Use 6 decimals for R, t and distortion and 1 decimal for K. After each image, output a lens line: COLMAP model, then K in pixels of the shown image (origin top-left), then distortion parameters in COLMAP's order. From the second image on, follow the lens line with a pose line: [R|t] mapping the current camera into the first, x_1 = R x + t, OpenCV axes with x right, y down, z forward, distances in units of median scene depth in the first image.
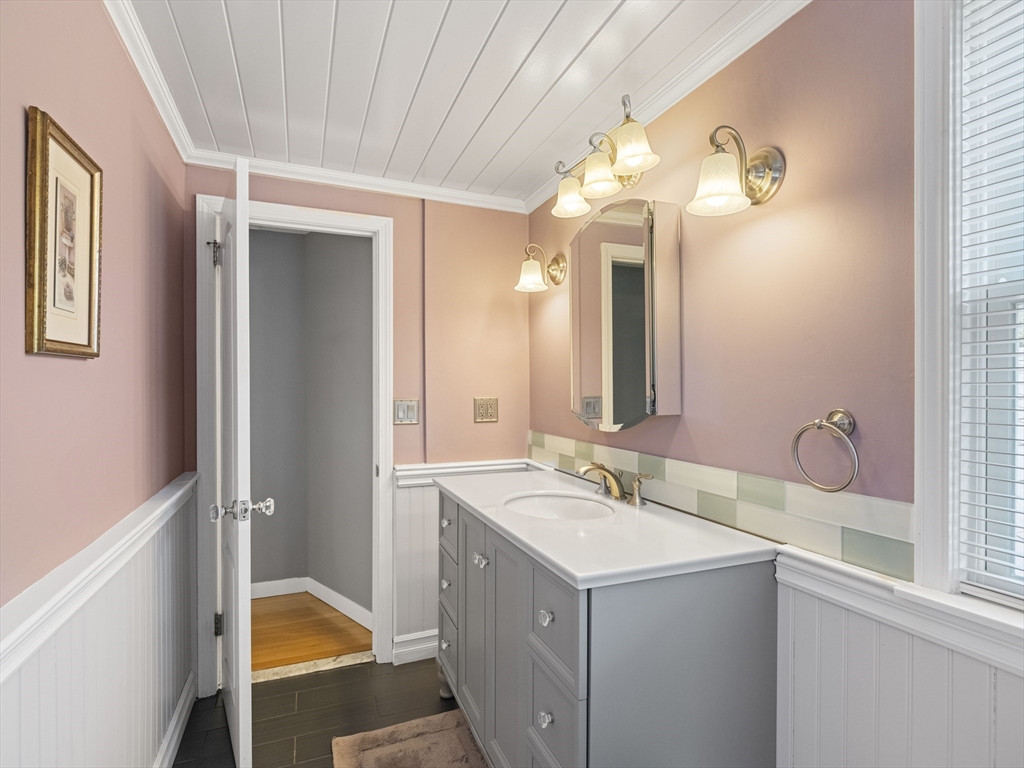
lens RADIAL K [[534.2, 0, 512.8], [0, 534.2, 384.1], [0, 0, 1]] dist [0.000438, -0.000446]
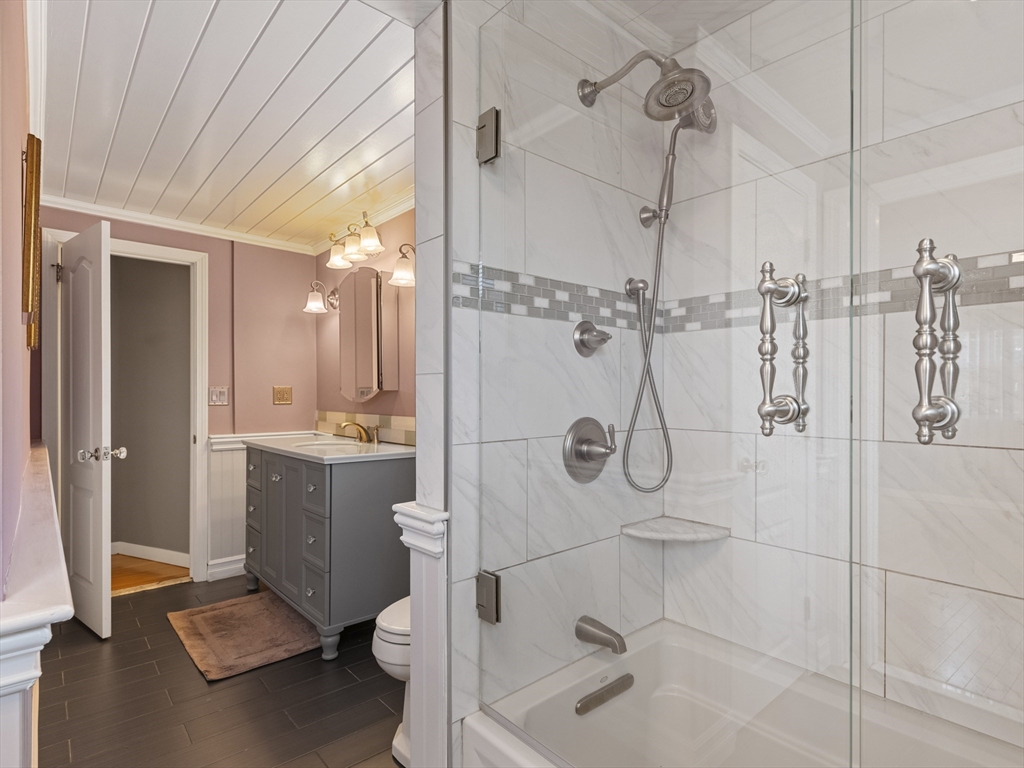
lens RADIAL K [[534.2, 0, 510.0], [0, 534.2, 390.2], [0, 0, 1]] dist [0.000438, -0.000446]
pose [[0.942292, 0.001092, 0.334791, 0.047002], [-0.000603, 0.999999, -0.001566, 0.041232], [-0.334792, 0.001274, 0.942291, -0.564208]]
